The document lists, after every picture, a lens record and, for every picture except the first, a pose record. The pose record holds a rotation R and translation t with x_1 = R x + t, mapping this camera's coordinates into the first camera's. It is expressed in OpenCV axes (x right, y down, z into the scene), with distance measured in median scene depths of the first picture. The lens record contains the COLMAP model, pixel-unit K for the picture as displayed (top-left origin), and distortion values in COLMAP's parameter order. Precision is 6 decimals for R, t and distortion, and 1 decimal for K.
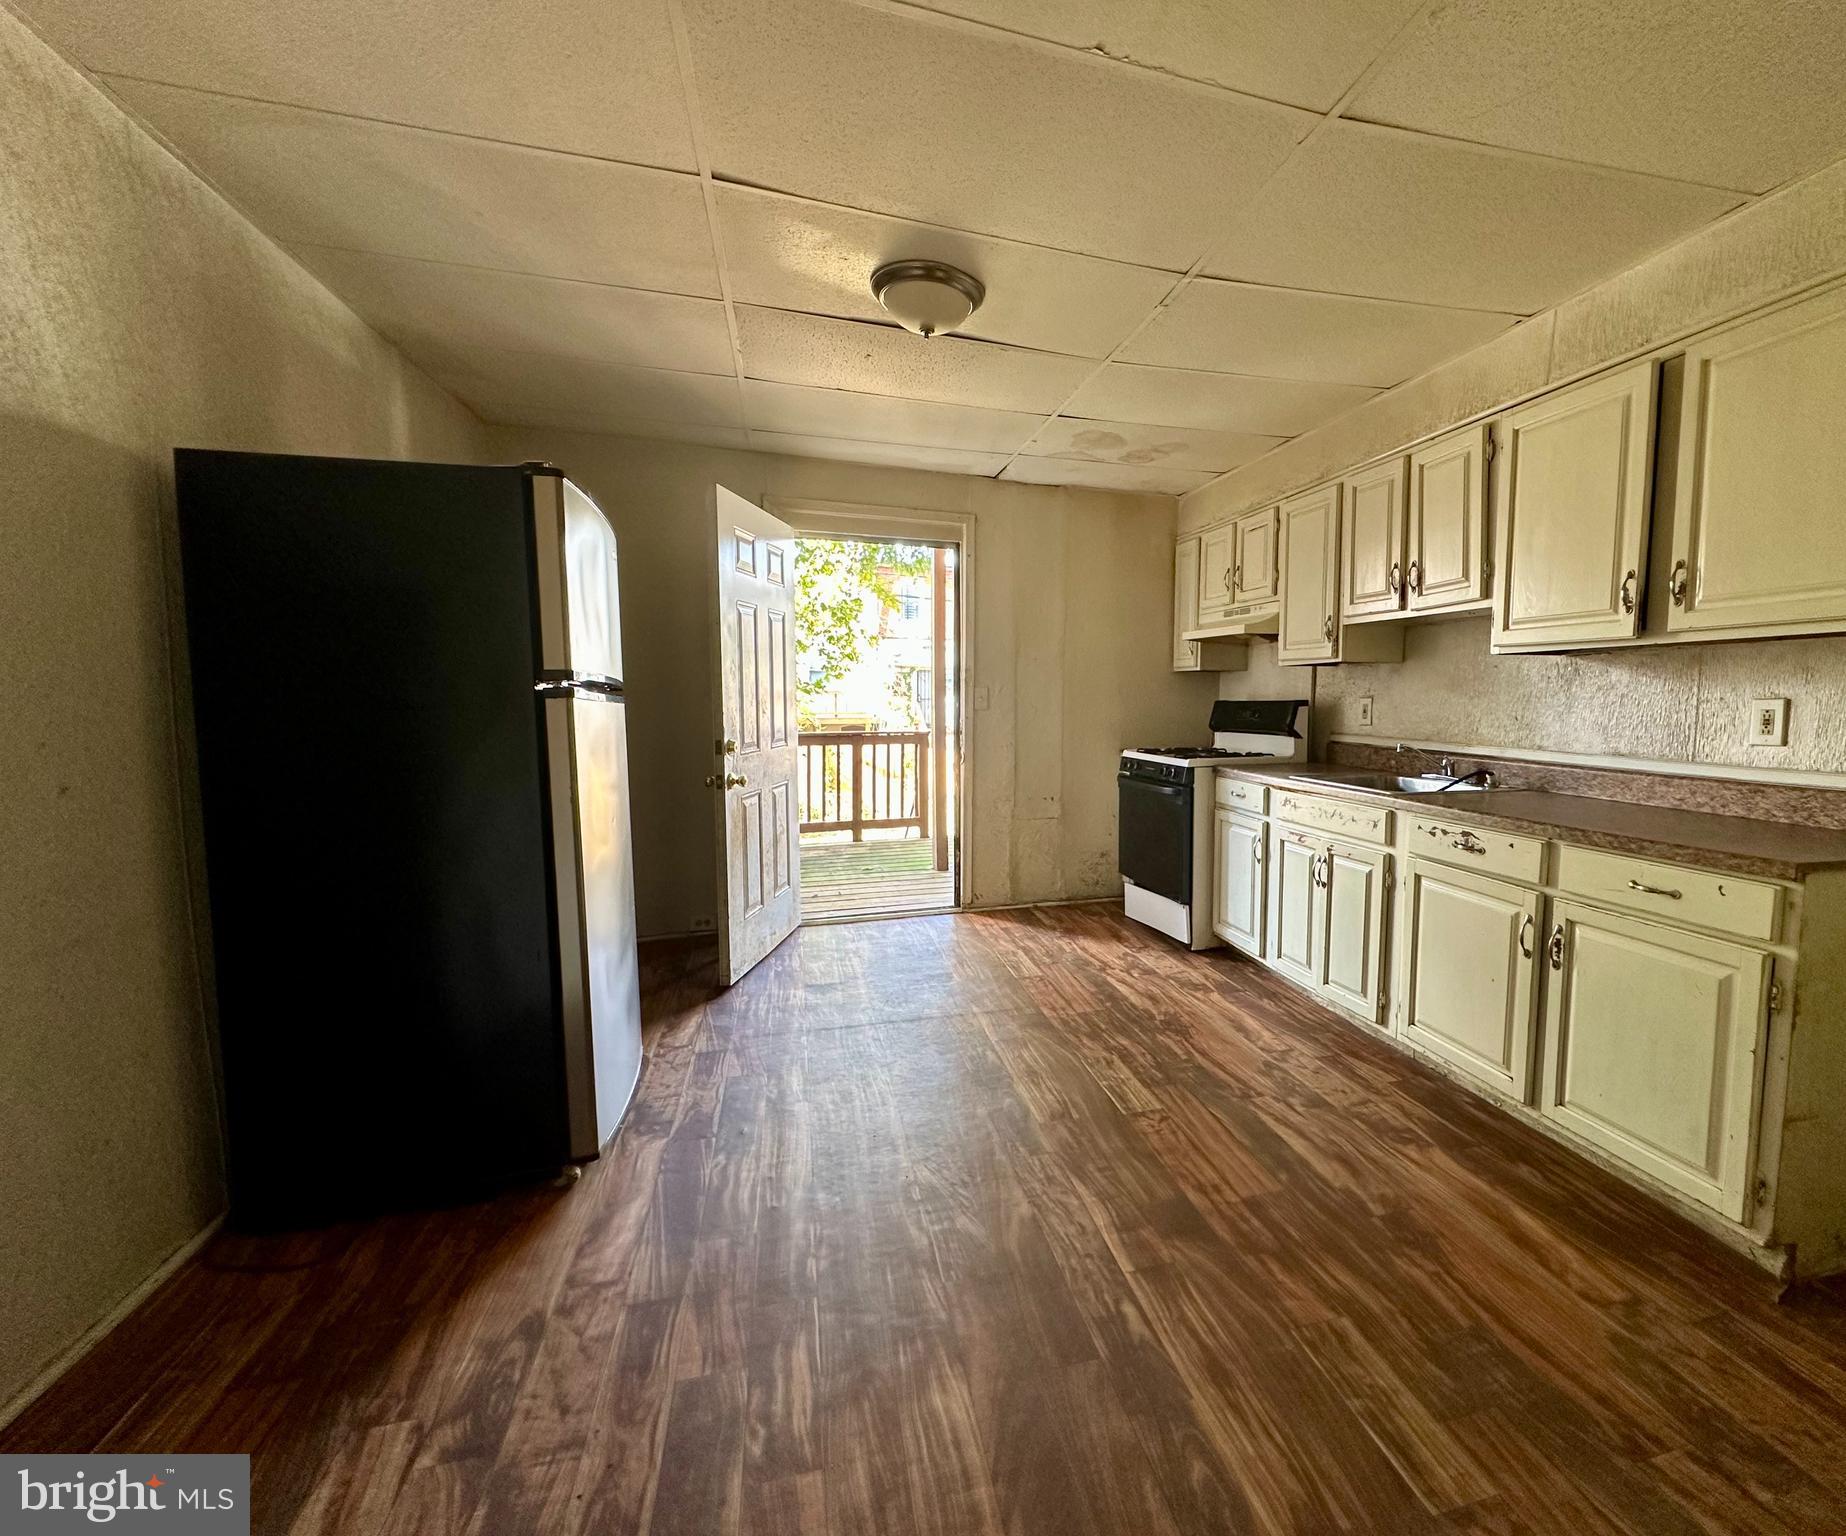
lens RADIAL K [[802.2, 0, 1029.4], [0, 802.2, 764.6], [0, 0, 1]] dist [0.020663, 0.001509]
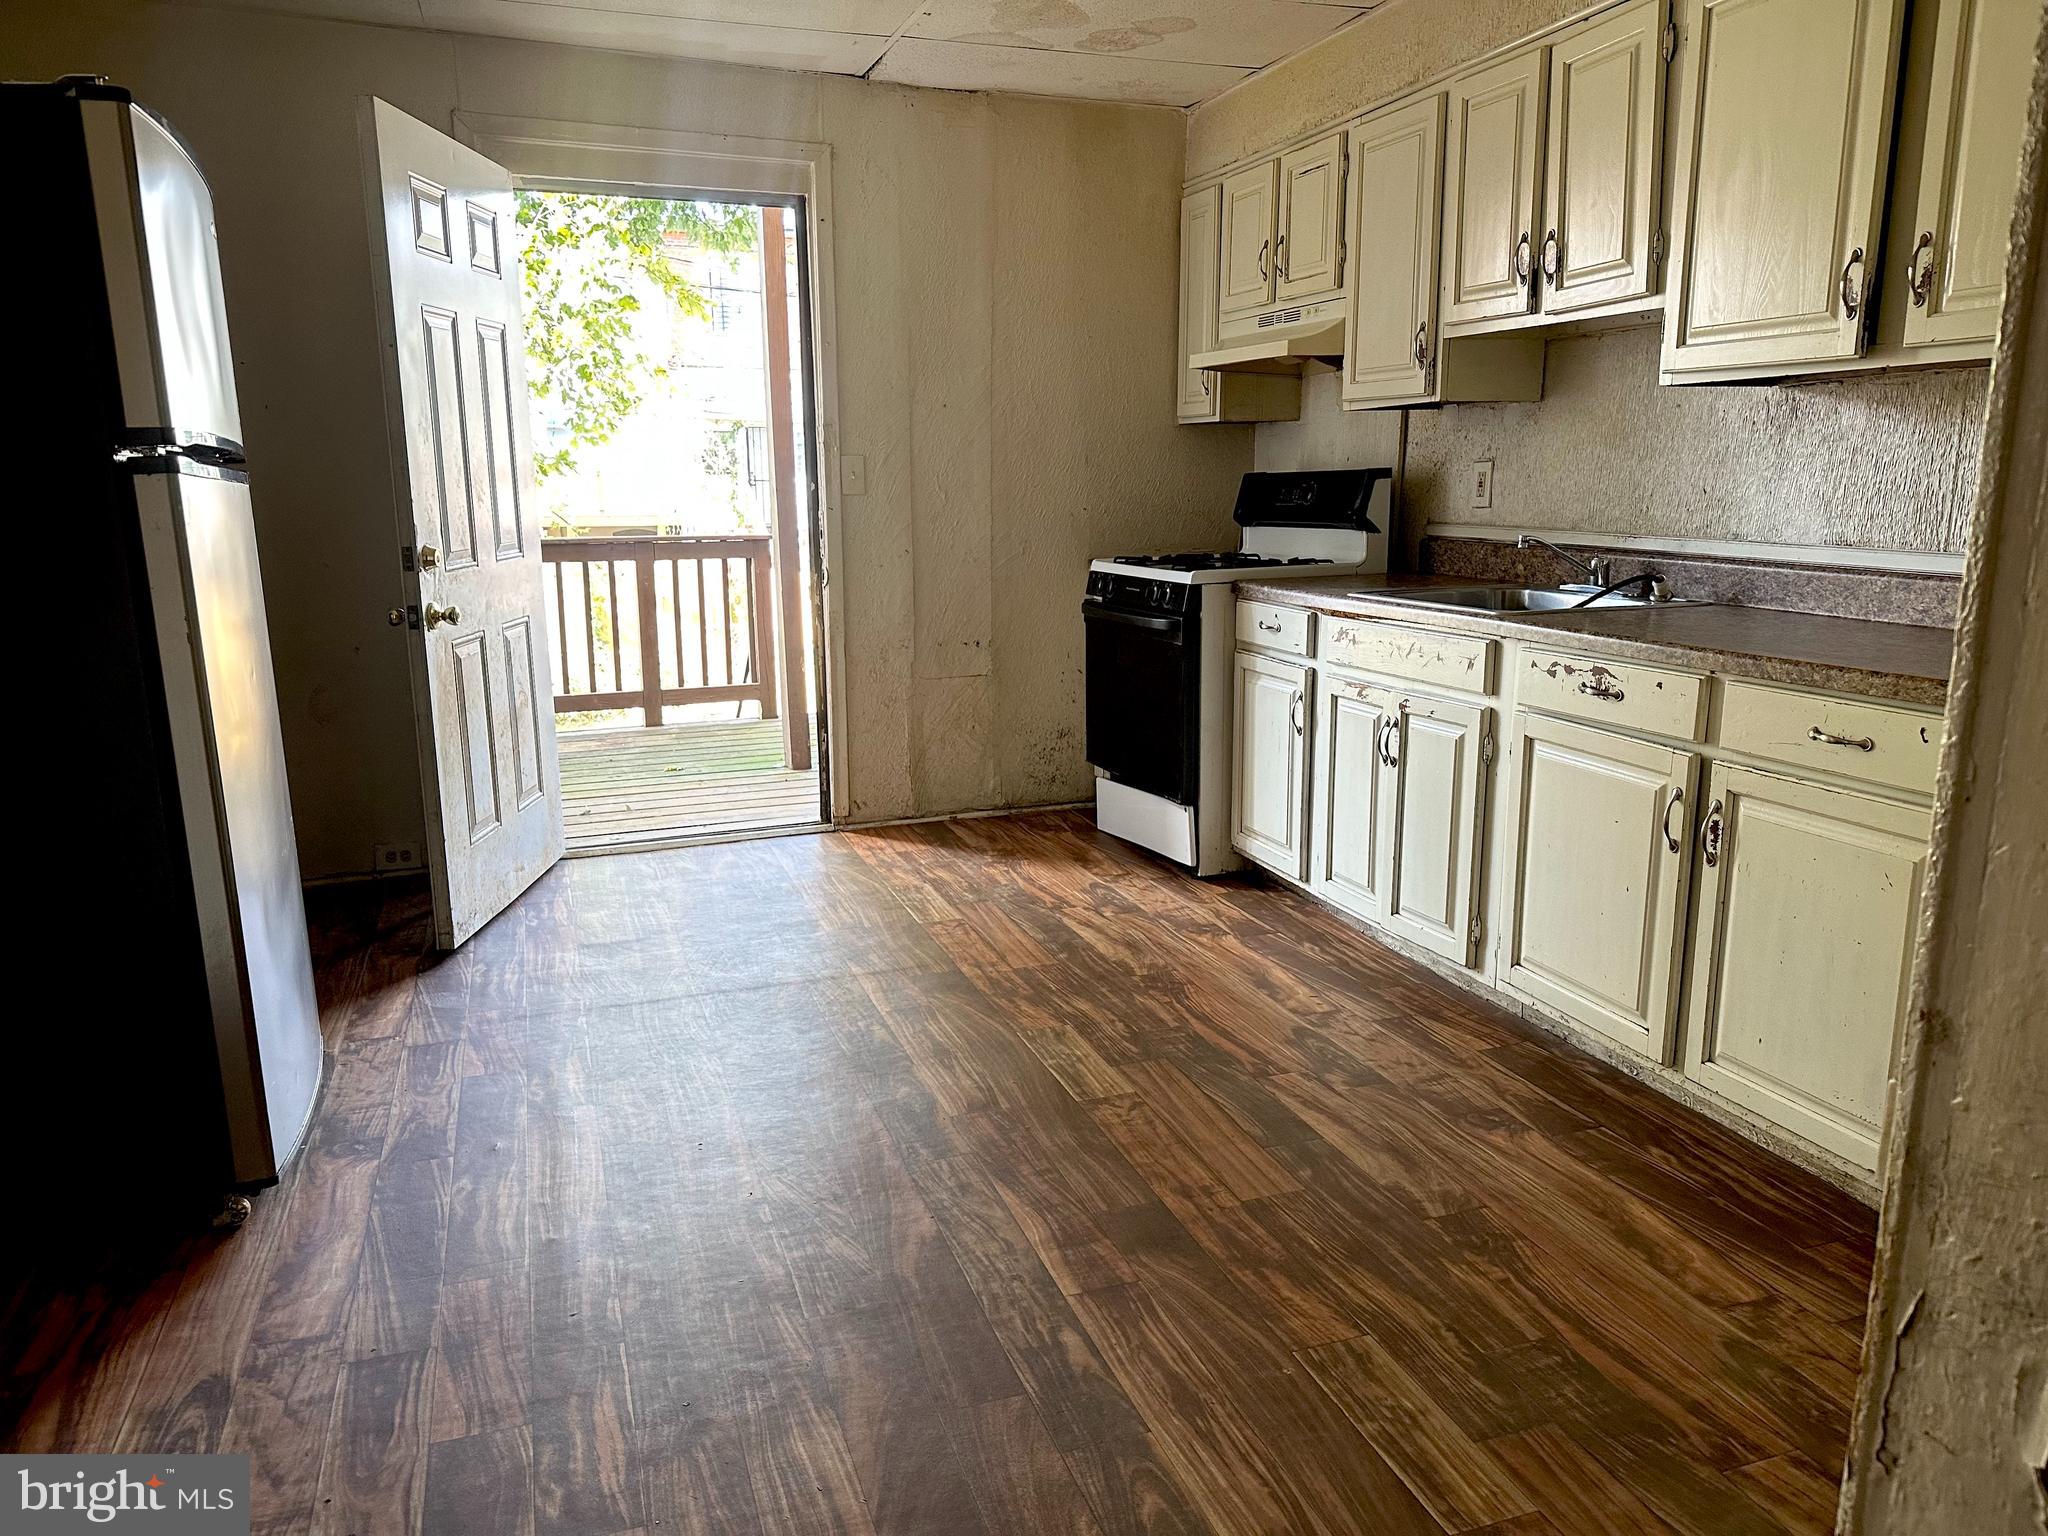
lens RADIAL K [[1430.1, 0, 1033.1], [0, 1430.1, 772.4], [0, 0, 1]] dist [0.069900, -0.056343]
pose [[0.998613, -0.023248, 0.047249, 0.028877], [0.017415, 0.992582, 0.120327, 0.017958], [-0.049696, -0.119338, 0.991609, -0.135969]]
